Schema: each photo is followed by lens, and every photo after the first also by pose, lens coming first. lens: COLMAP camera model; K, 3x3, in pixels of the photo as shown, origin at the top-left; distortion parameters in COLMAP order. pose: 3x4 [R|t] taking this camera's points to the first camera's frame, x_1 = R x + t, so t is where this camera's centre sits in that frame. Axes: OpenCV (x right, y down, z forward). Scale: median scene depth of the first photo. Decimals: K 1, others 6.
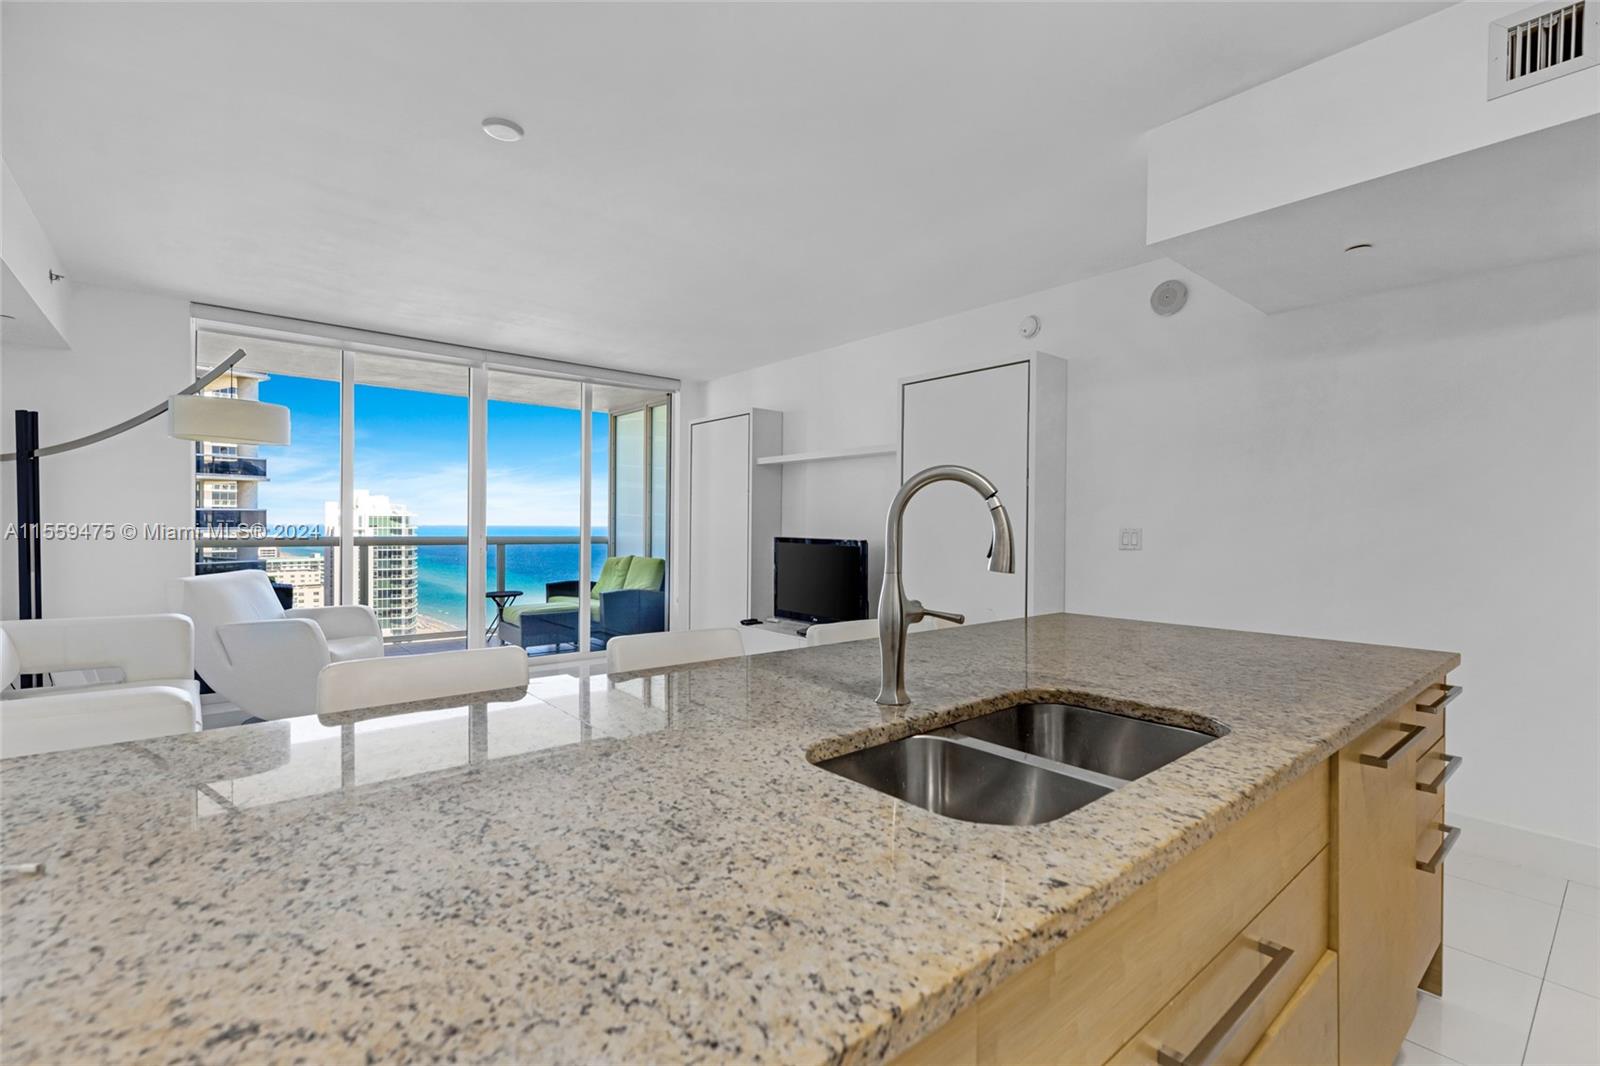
lens RADIAL K [[716.0, 0, 803.2], [0, 716.0, 534.8], [0, 0, 1]] dist [0.002188, 0.000725]
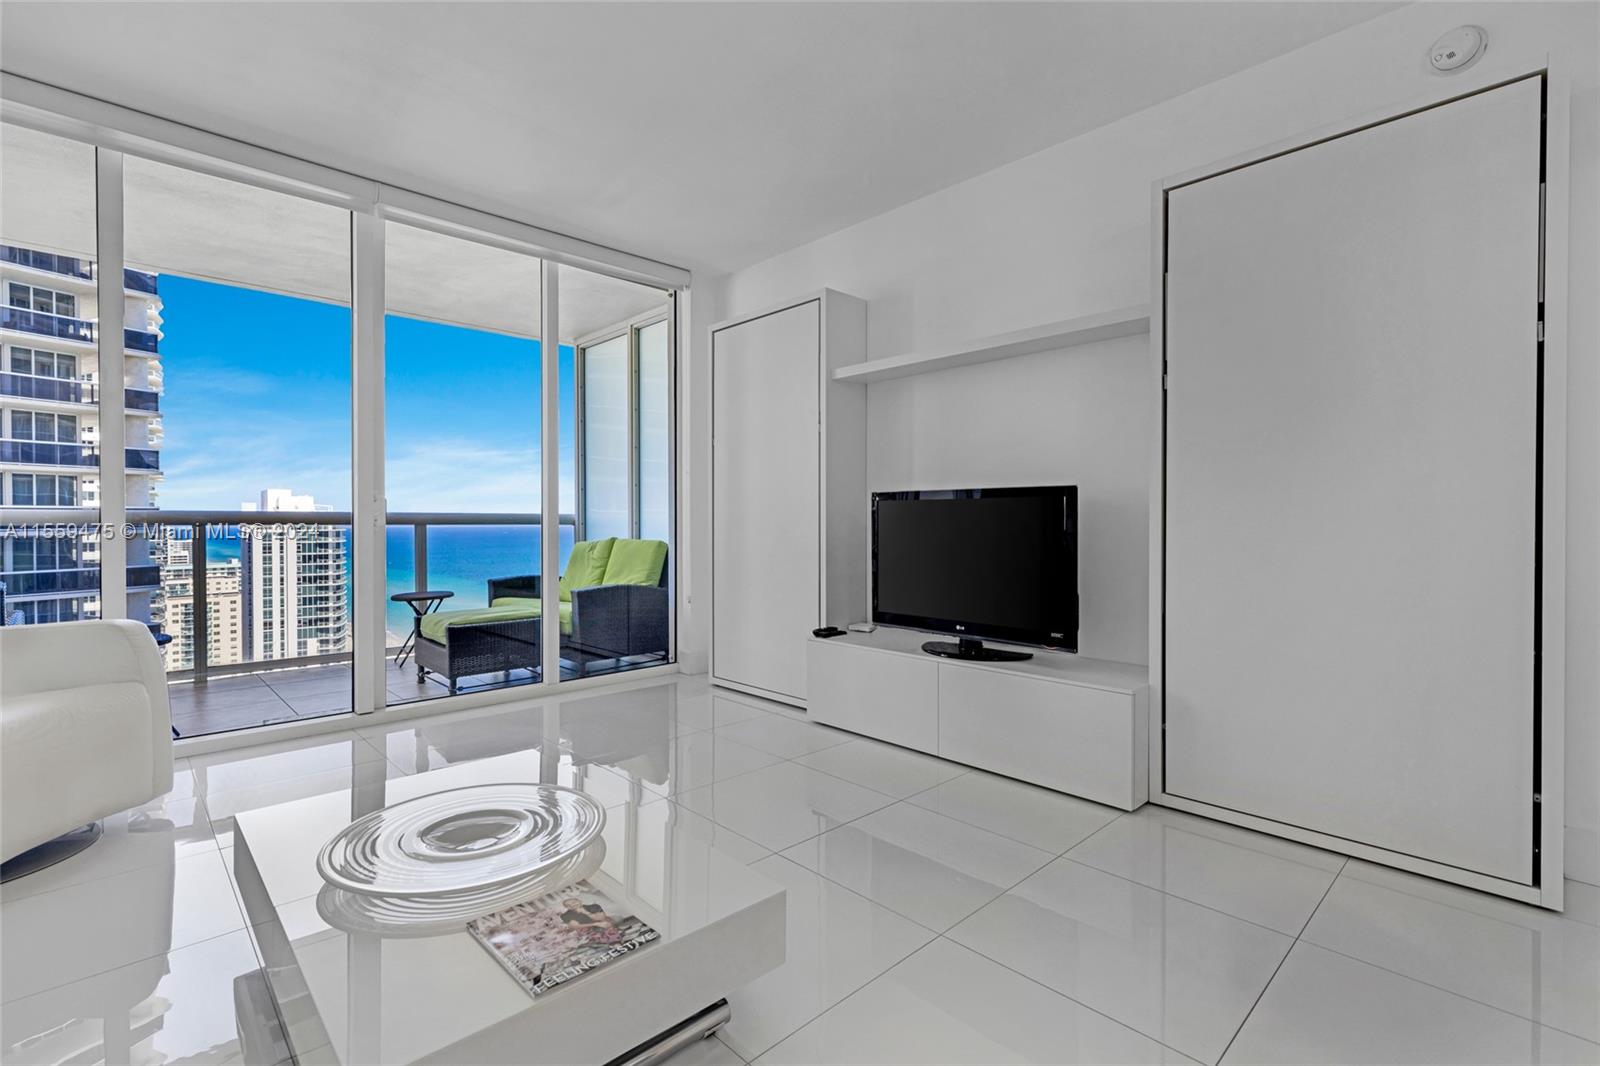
lens RADIAL K [[718.9, 0, 800.0], [0, 718.9, 533.0], [0, 0, 1]] dist [0.002741, 0.000074]
pose [[0.997752, -0.012257, 0.065883, -0.106655], [0.012310, 0.999924, -0.000401, 0.027676], [-0.065873, 0.001212, 0.997827, 0.295749]]
